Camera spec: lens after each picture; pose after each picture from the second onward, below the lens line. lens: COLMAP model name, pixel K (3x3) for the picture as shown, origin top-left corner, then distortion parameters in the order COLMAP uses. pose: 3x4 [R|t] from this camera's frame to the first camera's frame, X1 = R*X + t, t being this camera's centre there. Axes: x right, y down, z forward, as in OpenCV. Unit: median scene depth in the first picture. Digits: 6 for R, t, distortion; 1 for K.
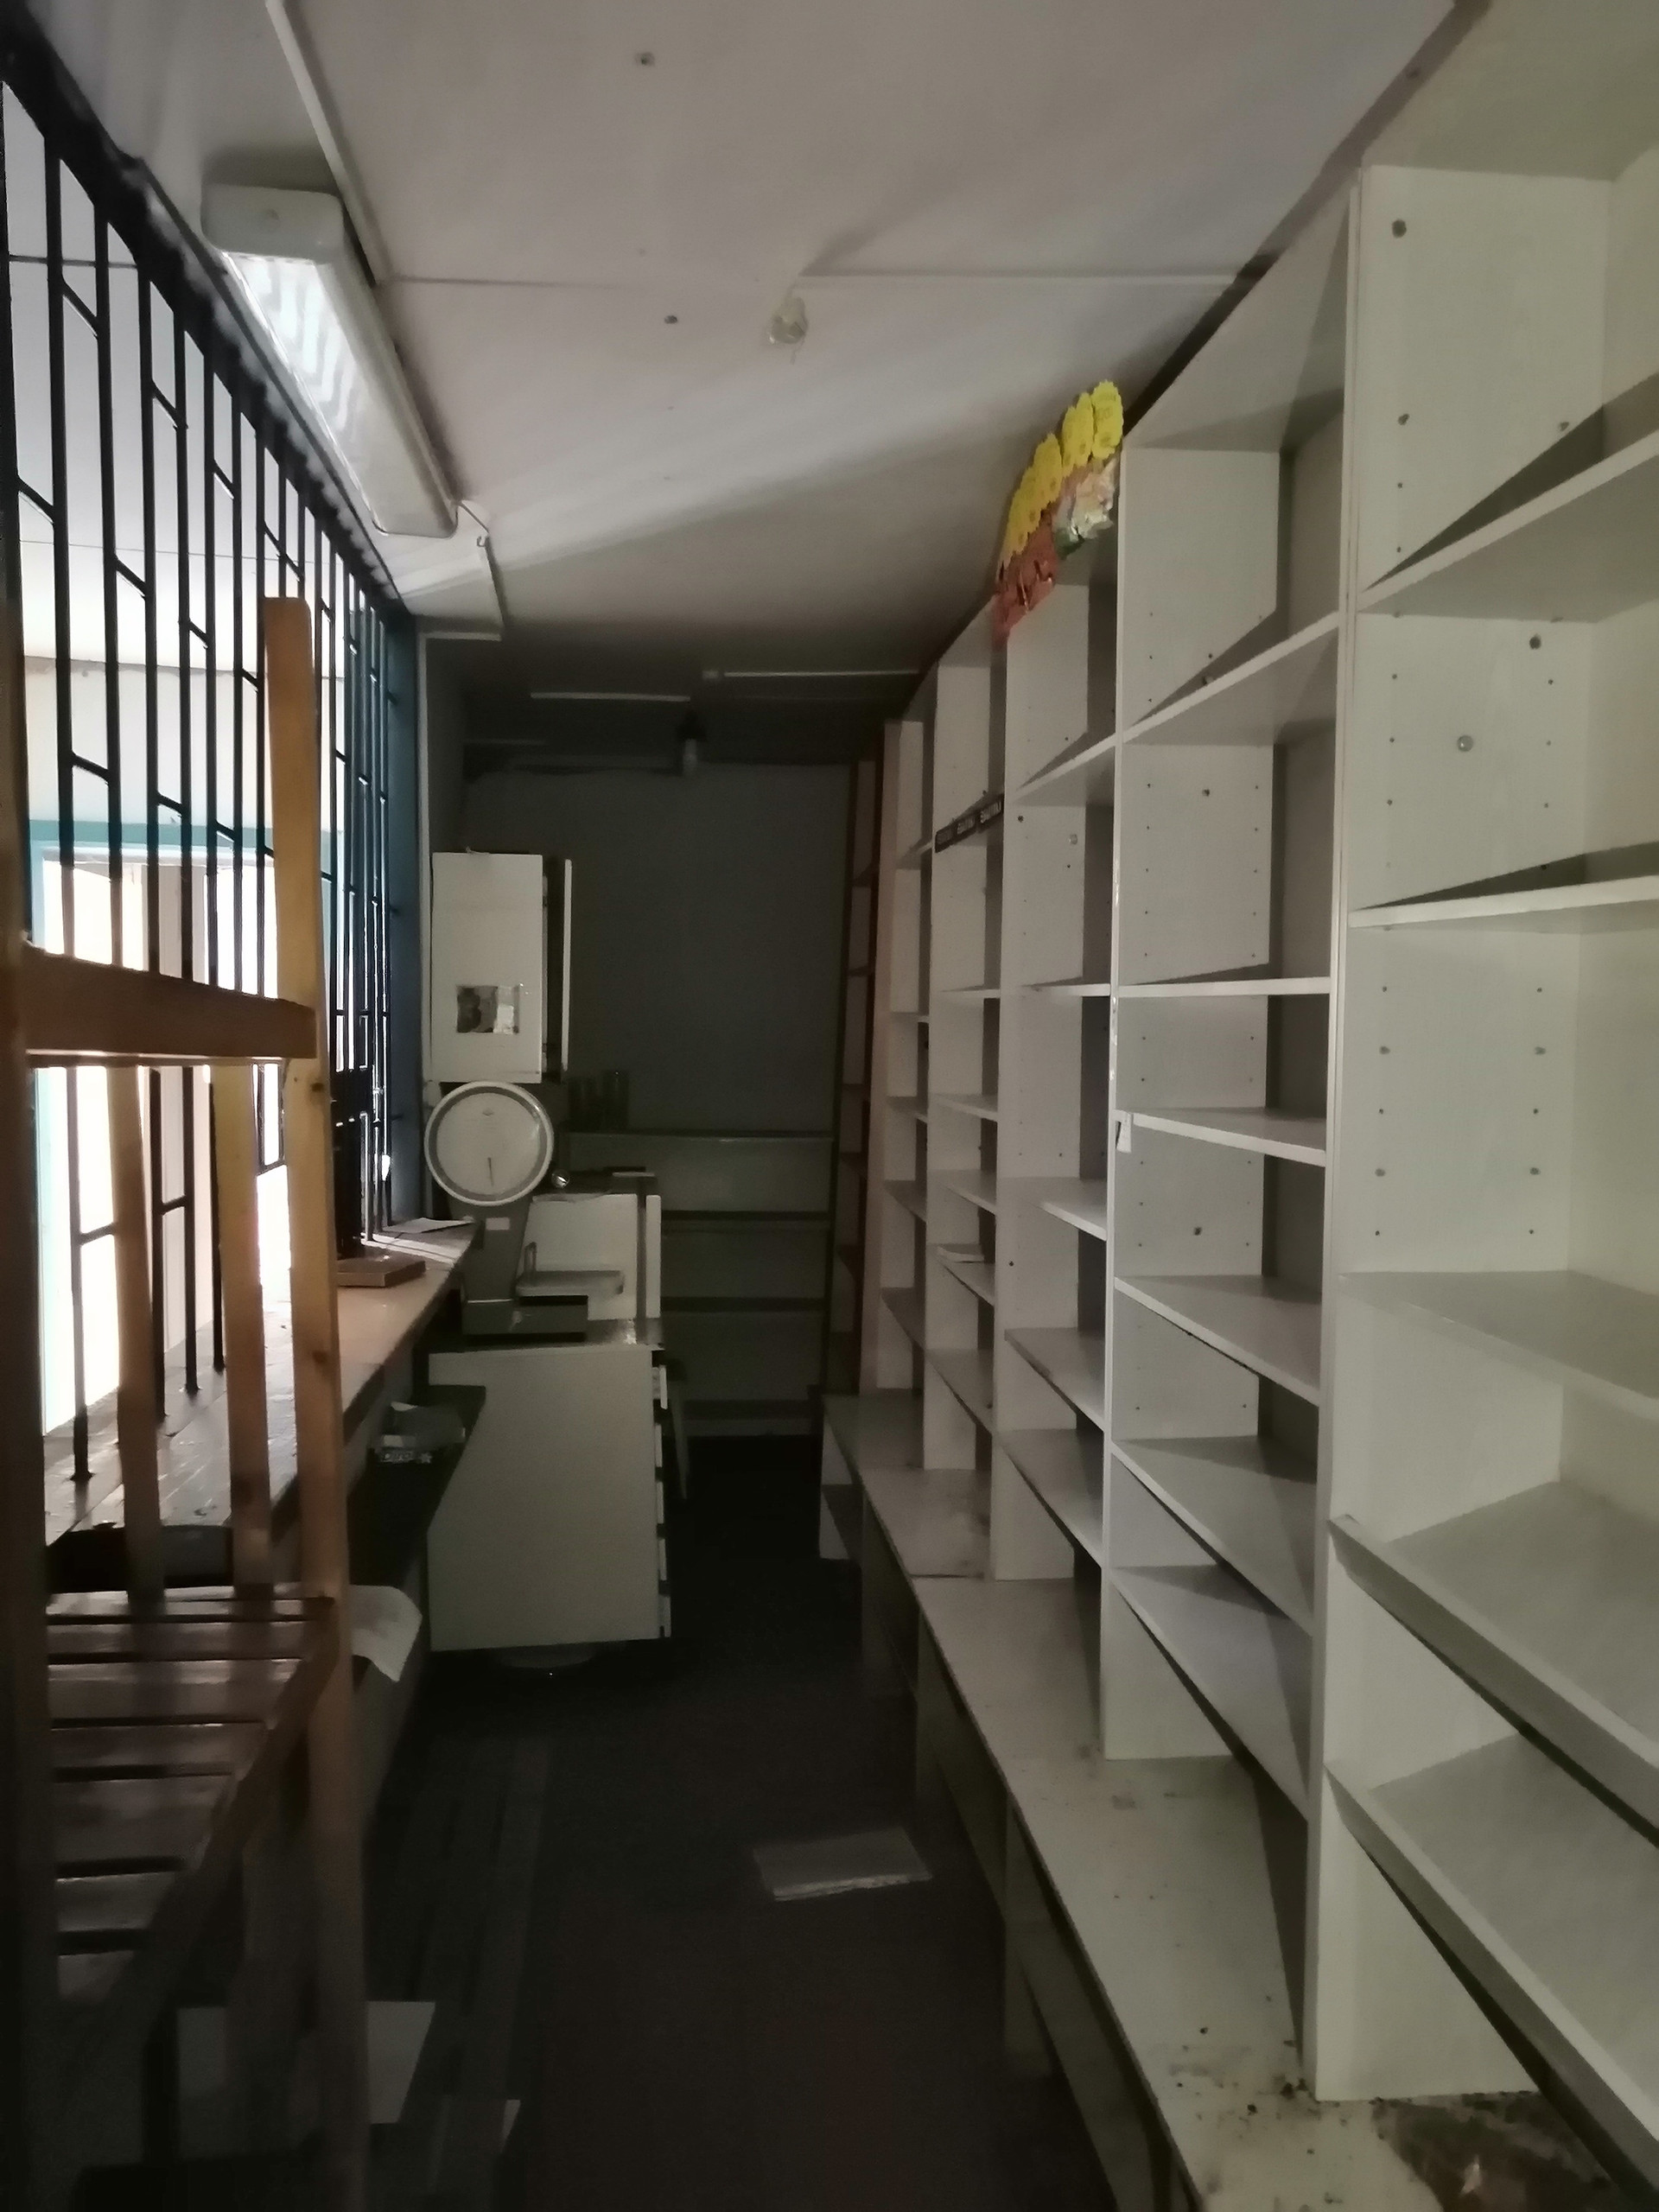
lens RADIAL K [[1749.4, 0, 829.5], [0, 1749.4, 1106.0], [0, 0, 1]] dist [0.003656, 0.050307]
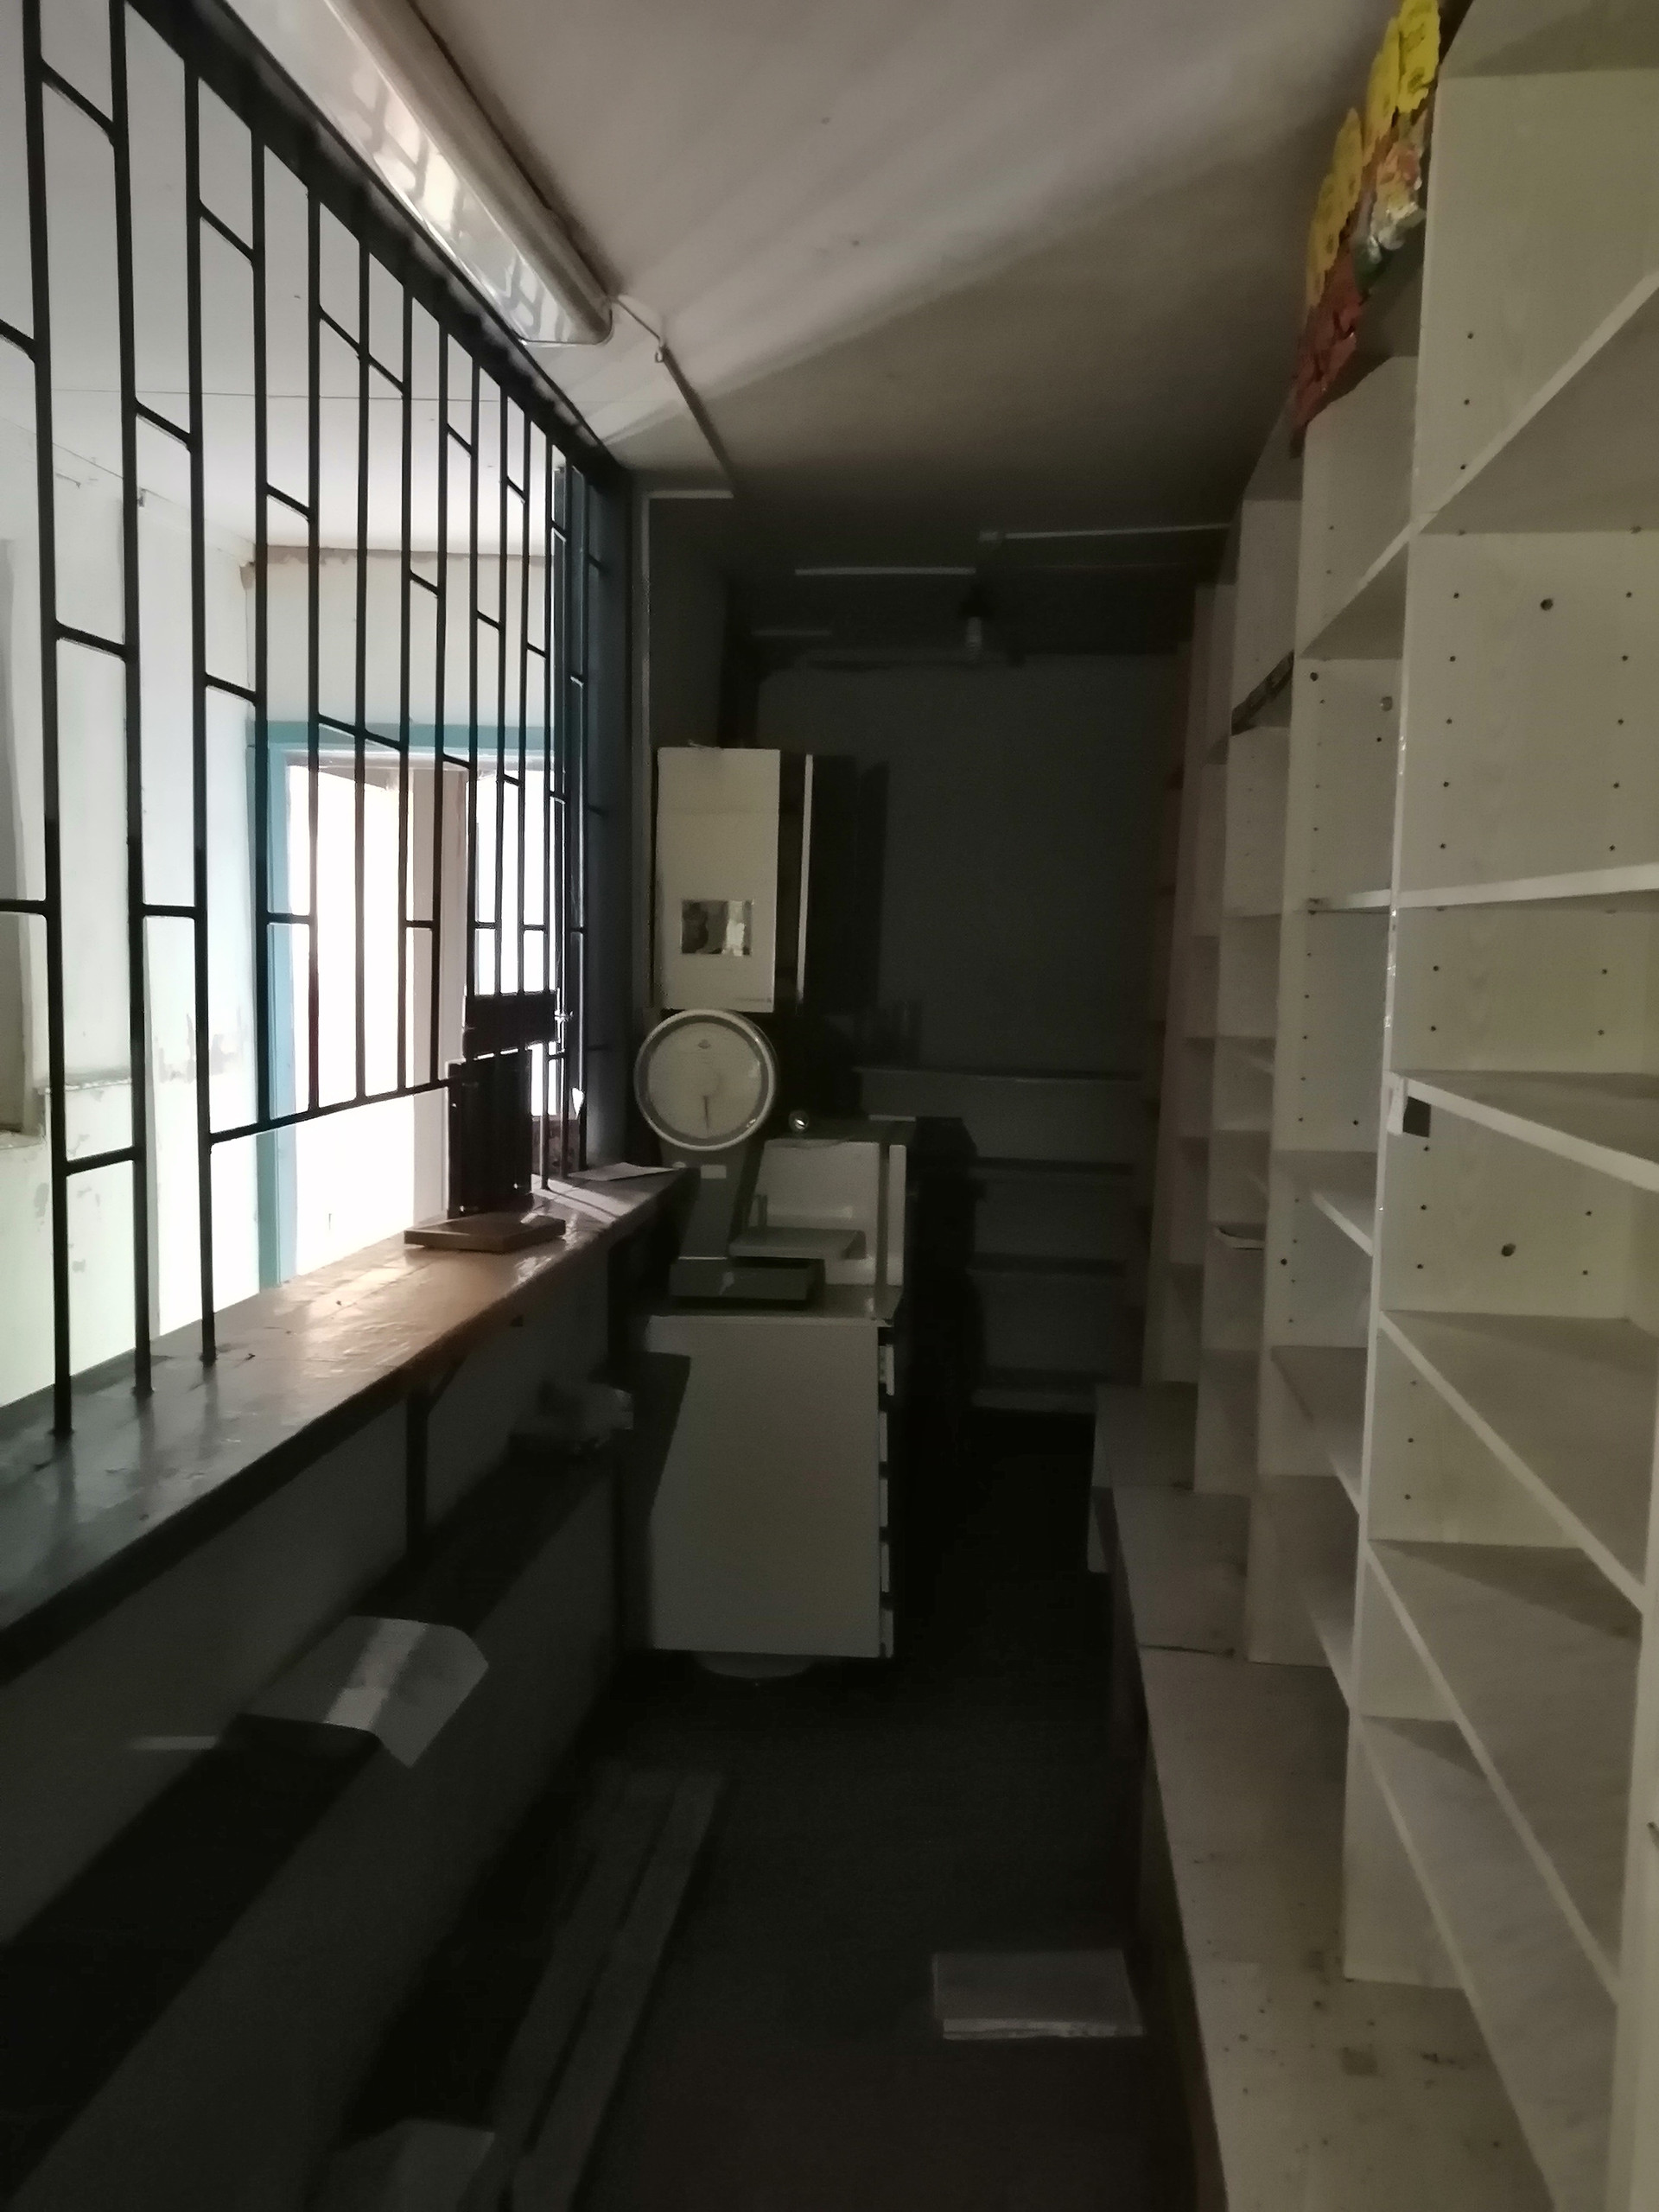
lens RADIAL K [[1749.4, 0, 829.5], [0, 1749.4, 1106.0], [0, 0, 1]] dist [0.003656, 0.050307]
pose [[0.975226, 0.034271, -0.218541, 0.058875], [-0.025211, 0.998708, 0.044112, -0.005884], [0.219770, -0.037509, 0.974830, 0.160463]]
